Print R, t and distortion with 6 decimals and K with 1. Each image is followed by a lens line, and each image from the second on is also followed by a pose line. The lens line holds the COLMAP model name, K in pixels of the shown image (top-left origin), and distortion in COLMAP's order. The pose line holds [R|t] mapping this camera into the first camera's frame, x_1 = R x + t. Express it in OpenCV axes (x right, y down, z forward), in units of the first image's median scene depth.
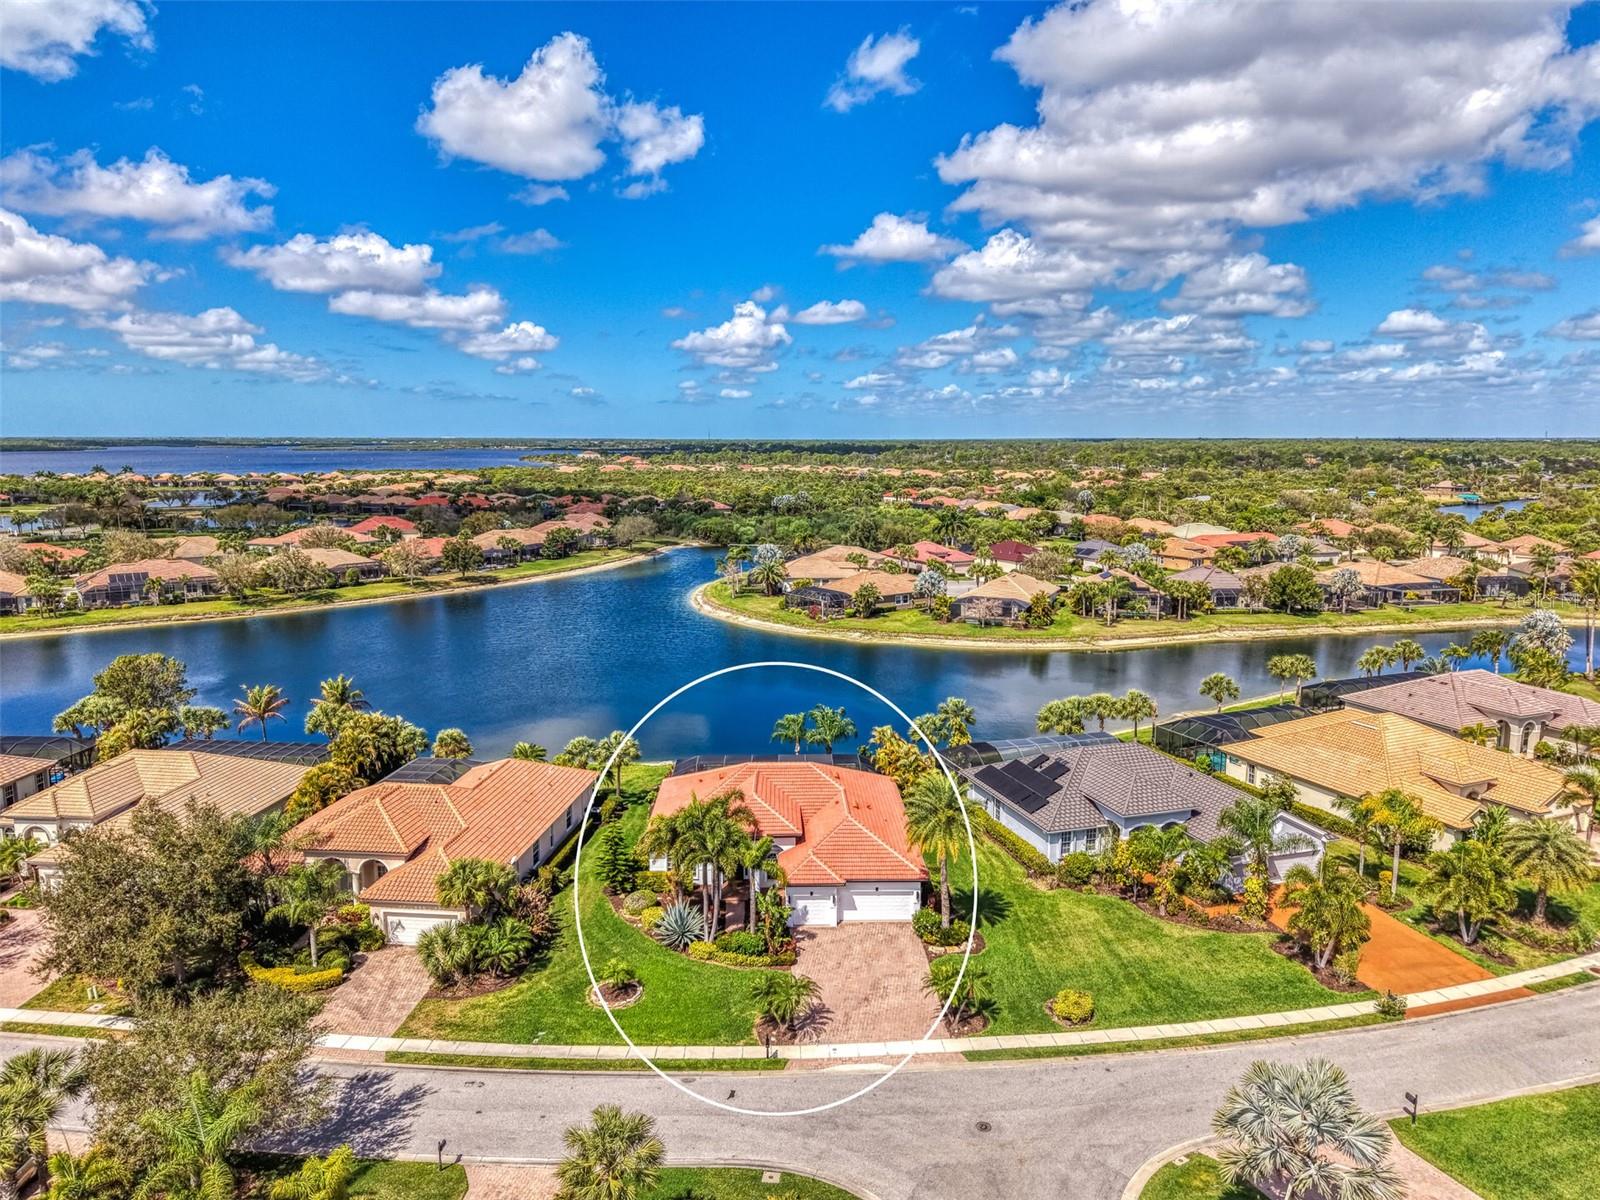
lens RADIAL K [[1073.2, 0, 802.4], [0, 1073.2, 651.5], [0, 0, 1]] dist [-0.000553, 0.003912]
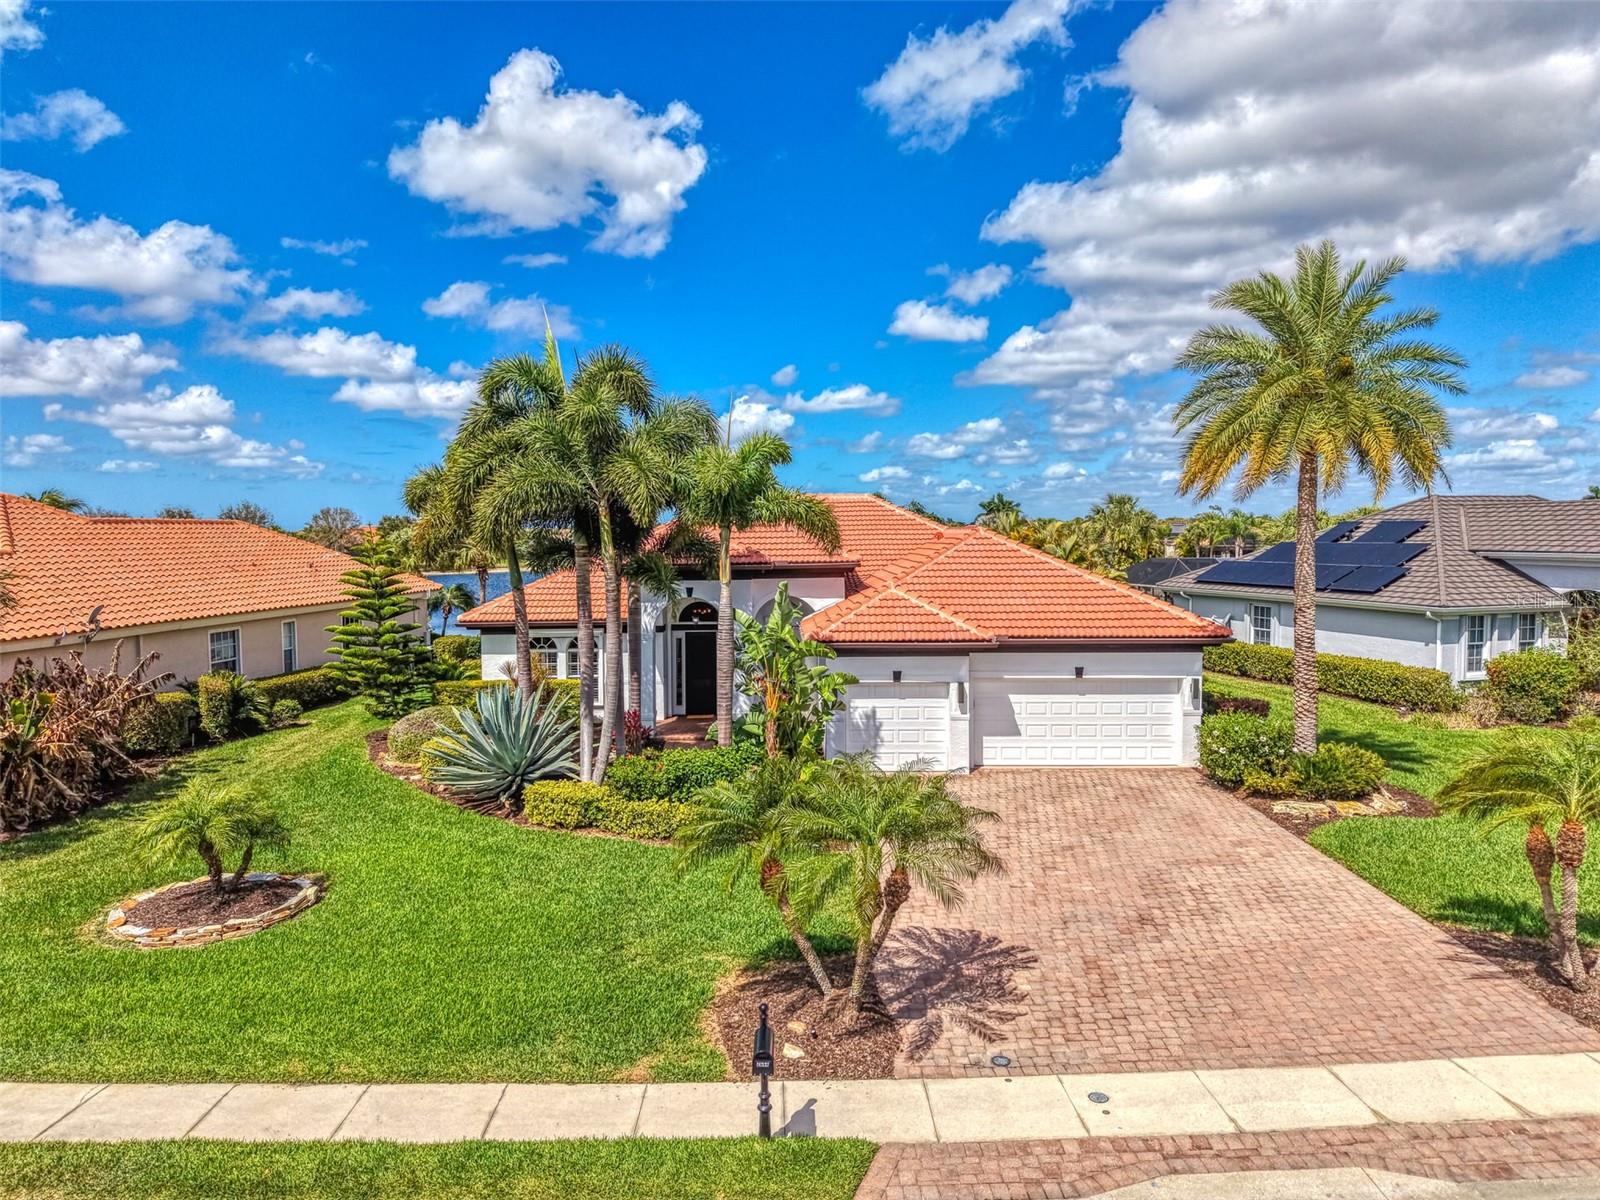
lens RADIAL K [[1080.2, 0, 796.1], [0, 1080.2, 693.7], [0, 0, 1]] dist [0.001940, 0.001230]
pose [[0.999818, -0.006538, -0.017938, -0.018548], [0.005575, 0.998565, -0.053268, 0.250843], [0.018260, 0.053158, 0.998419, 0.650740]]
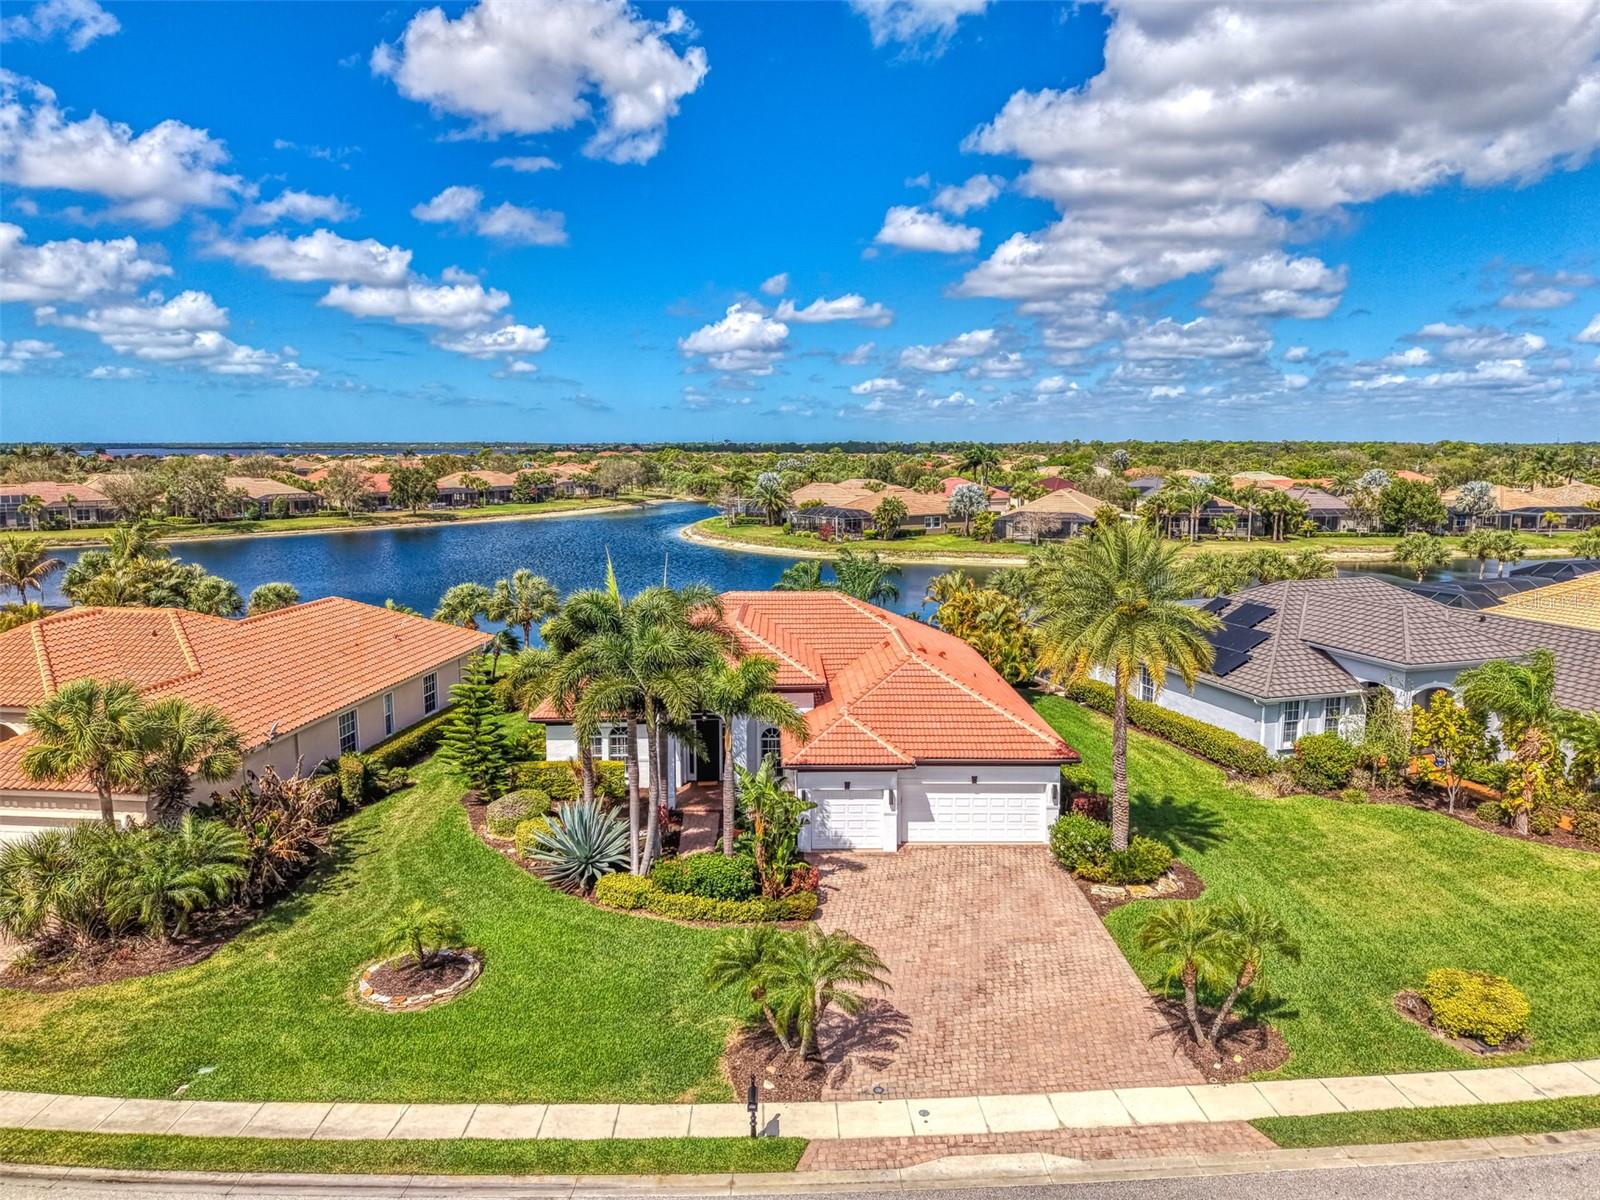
lens RADIAL K [[1073.2, 0, 802.4], [0, 1073.2, 651.5], [0, 0, 1]] dist [-0.000553, 0.003912]
pose [[0.999991, 0.000056, -0.004356, -0.010663], [-0.000102, 0.999944, -0.010552, 0.168444], [0.004355, 0.010552, 0.999935, 0.495534]]
